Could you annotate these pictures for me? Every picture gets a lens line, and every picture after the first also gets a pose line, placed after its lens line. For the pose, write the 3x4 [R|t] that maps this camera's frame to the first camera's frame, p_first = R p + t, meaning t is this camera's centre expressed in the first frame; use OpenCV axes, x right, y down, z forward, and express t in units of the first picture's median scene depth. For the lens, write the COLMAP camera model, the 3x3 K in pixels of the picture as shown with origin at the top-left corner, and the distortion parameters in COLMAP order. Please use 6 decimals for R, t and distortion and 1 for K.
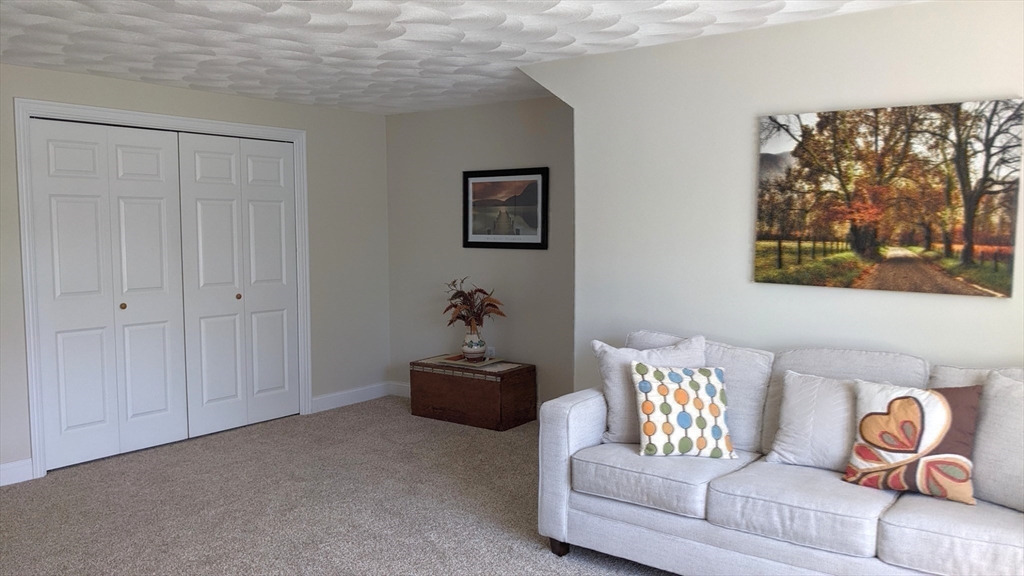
lens RADIAL K [[804.7, 0, 510.7], [0, 804.7, 287.4], [0, 0, 1]] dist [0.053437, -0.088472]
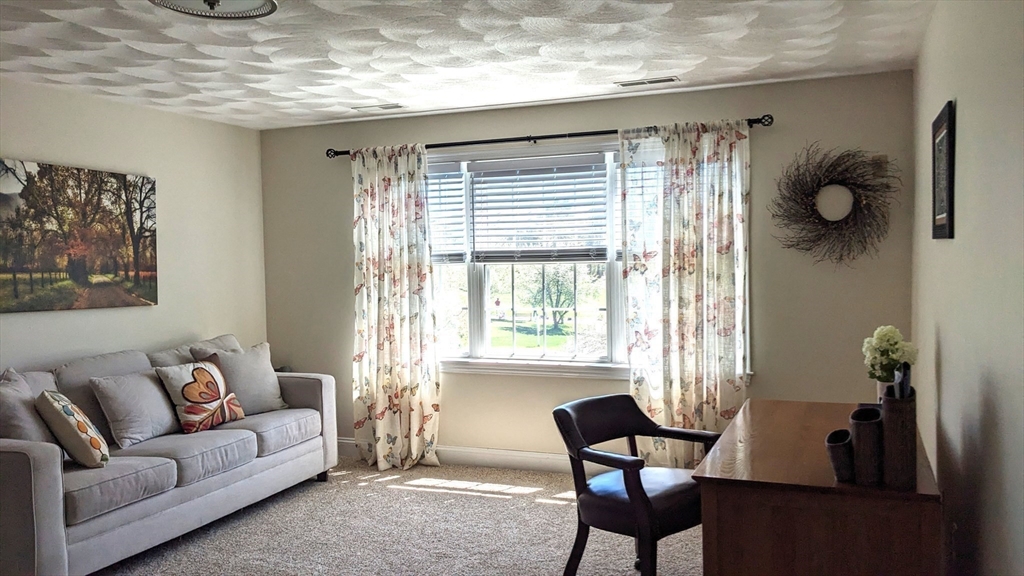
lens RADIAL K [[804.7, 0, 513.7], [0, 804.7, 288.7], [0, 0, 1]] dist [0.053437, -0.088472]
pose [[-0.265426, -0.029444, 0.963682, -0.983332], [0.090933, 0.994313, 0.055425, -0.039082], [-0.959833, 0.102342, -0.261239, 0.696320]]
